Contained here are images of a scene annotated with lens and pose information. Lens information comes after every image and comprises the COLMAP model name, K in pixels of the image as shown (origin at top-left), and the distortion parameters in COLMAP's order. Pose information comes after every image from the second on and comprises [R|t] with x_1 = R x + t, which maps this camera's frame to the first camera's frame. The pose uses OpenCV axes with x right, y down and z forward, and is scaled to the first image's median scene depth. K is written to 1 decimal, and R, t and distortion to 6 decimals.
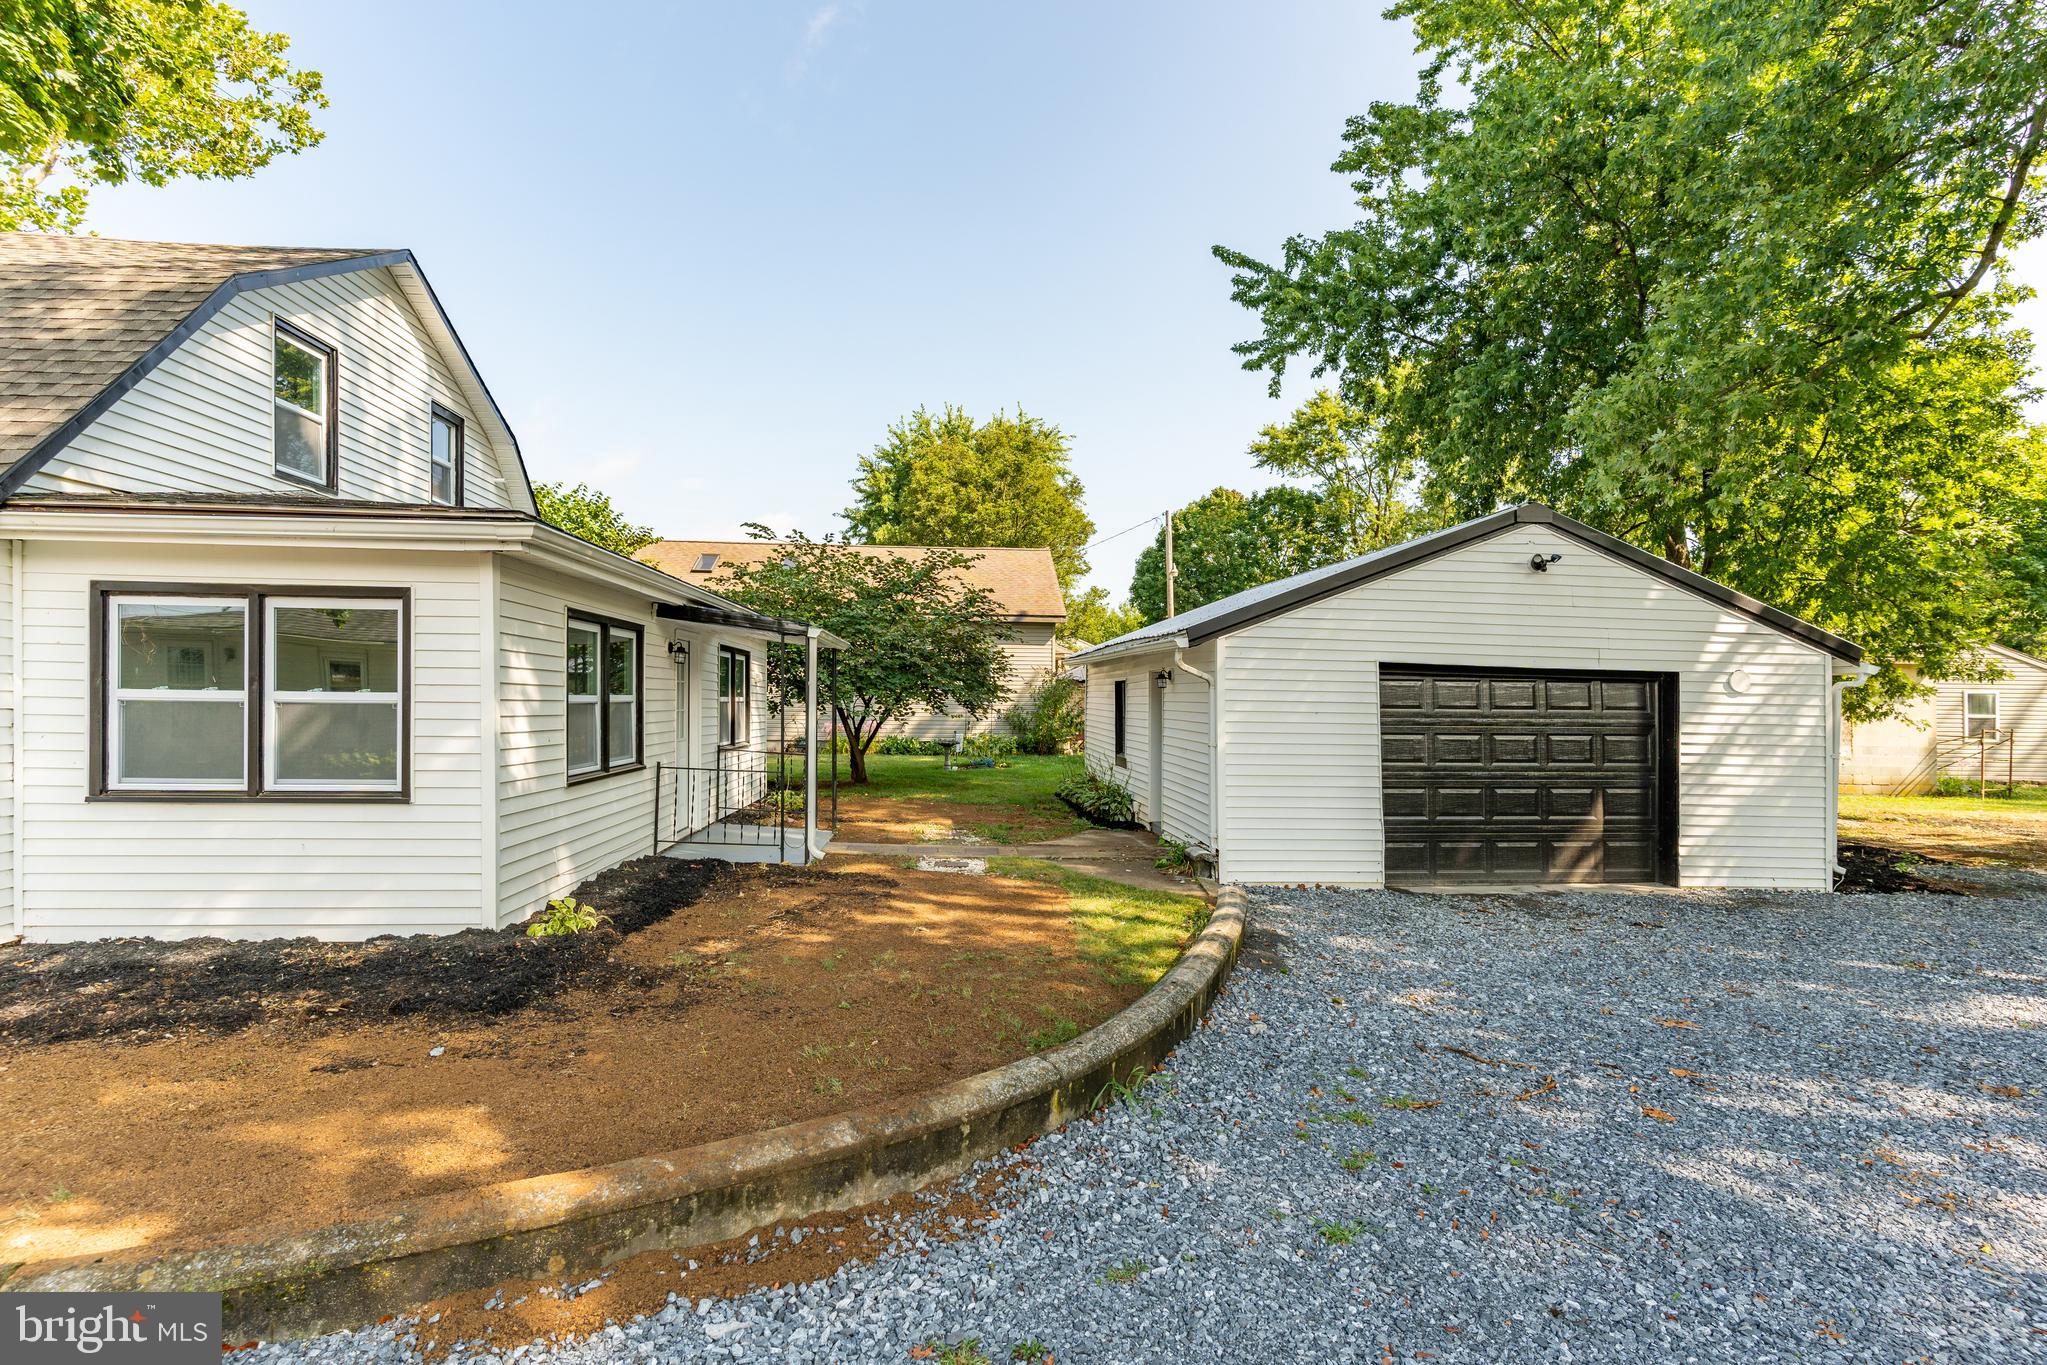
lens RADIAL K [[975.1, 0, 1015.8], [0, 975.1, 684.3], [0, 0, 1]] dist [0.003482, -0.000593]
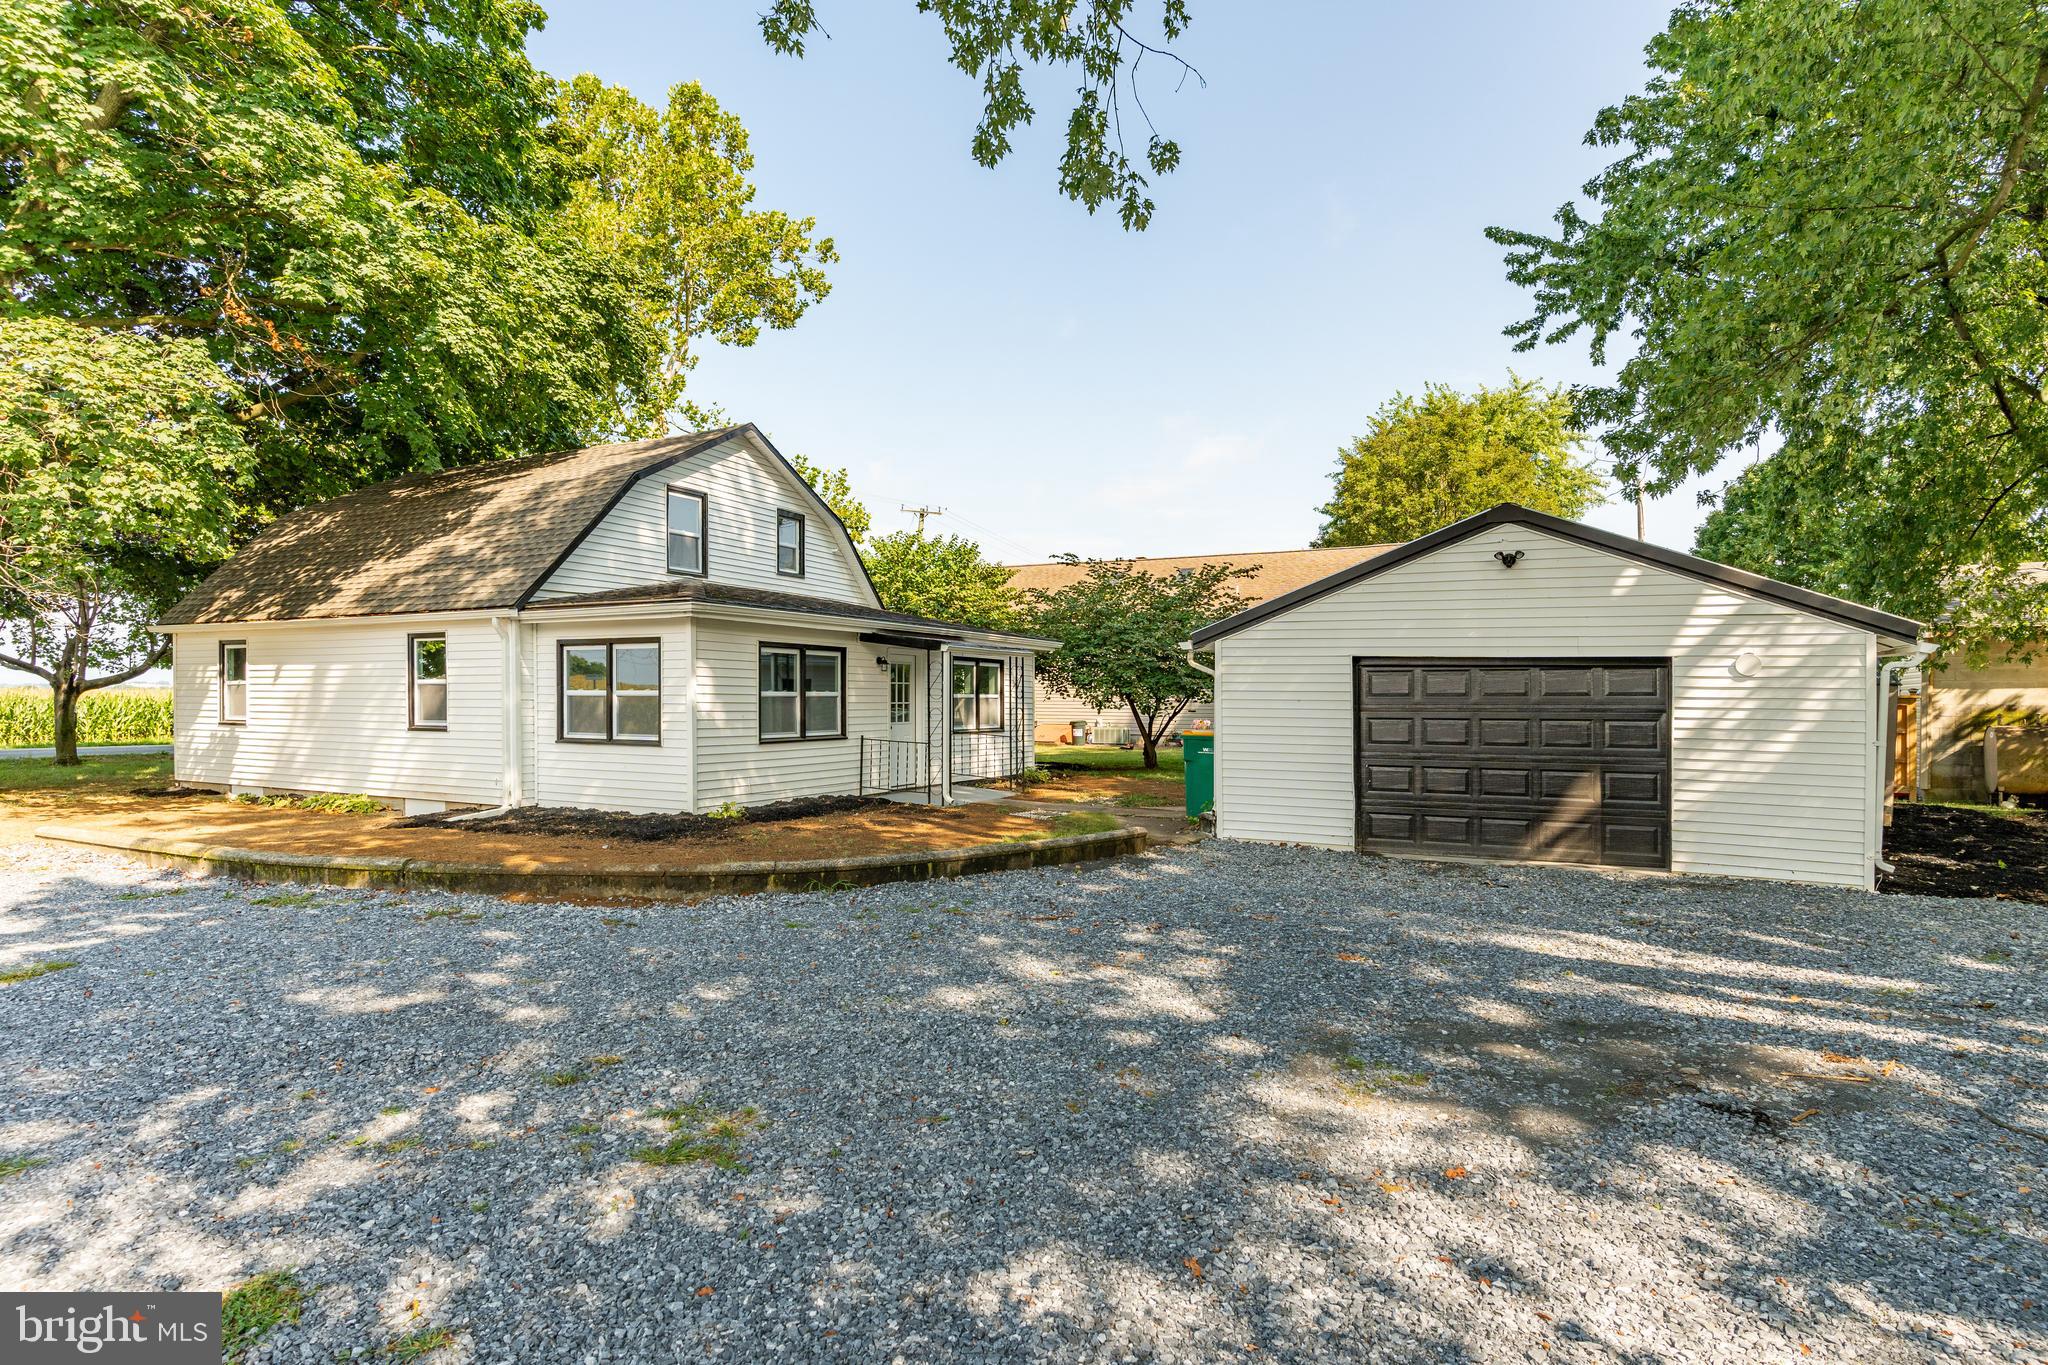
lens RADIAL K [[975.6, 0, 1017.4], [0, 975.6, 721.8], [0, 0, 1]] dist [0.003482, -0.000593]
pose [[0.865470, 0.003154, -0.500951, 0.586688], [0.014999, 0.999369, 0.032204, 0.011385], [0.500736, -0.035385, 0.864876, -0.201385]]
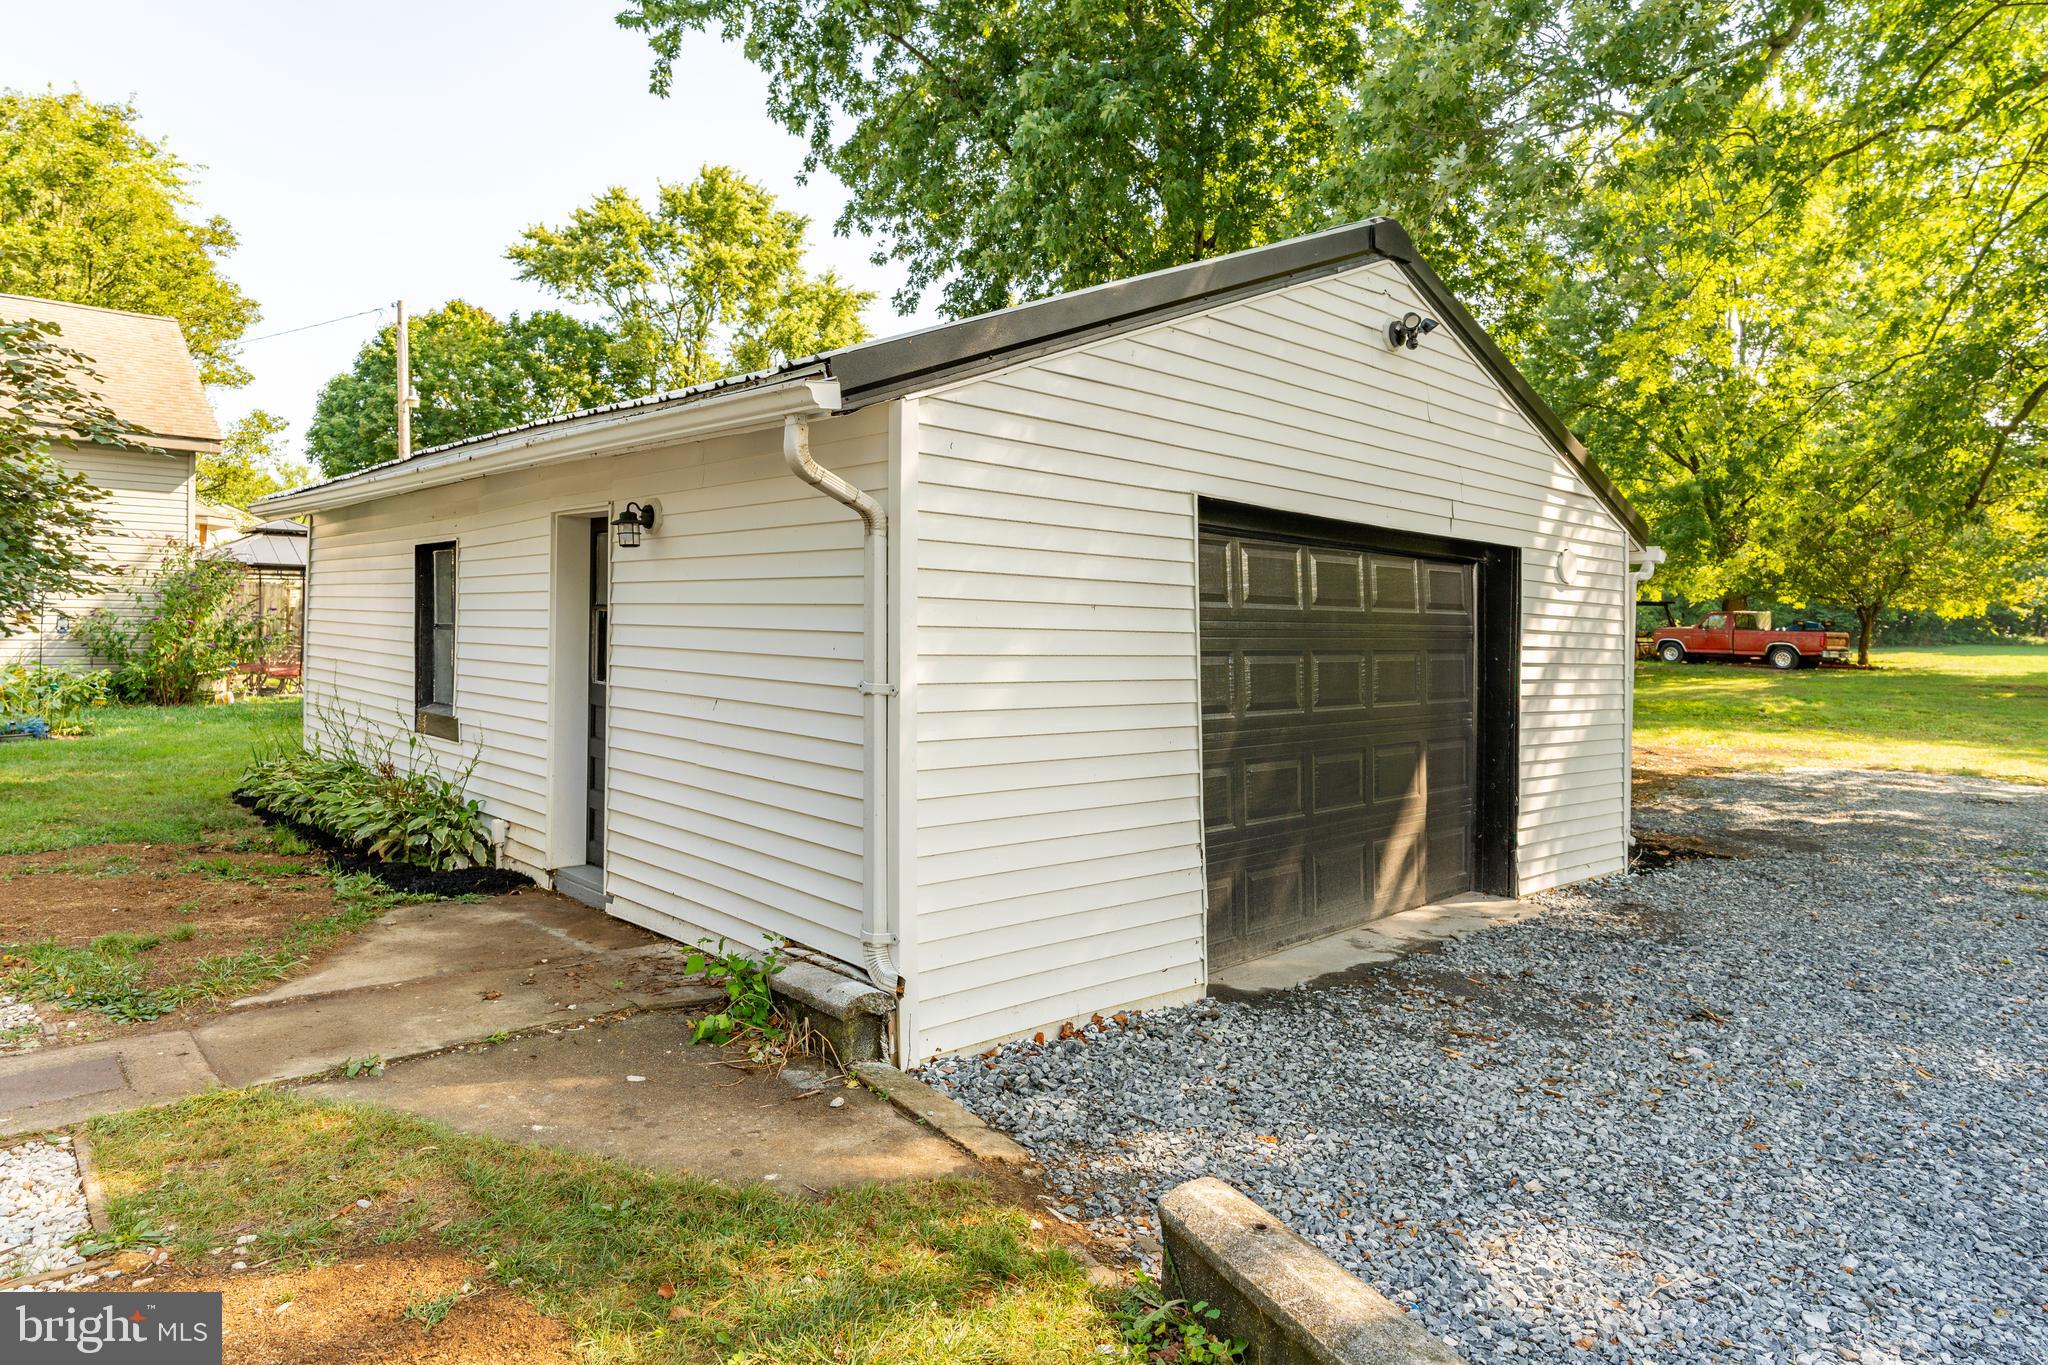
lens RADIAL K [[1215.5, 0, 1053.5], [0, 1215.5, 643.6], [0, 0, 1]] dist [0.001695, -0.001646]
pose [[0.778745, -0.006749, 0.627304, -0.031095], [-0.018757, 0.999245, 0.034035, 0.026635], [-0.627060, -0.038271, 0.778030, 0.583023]]
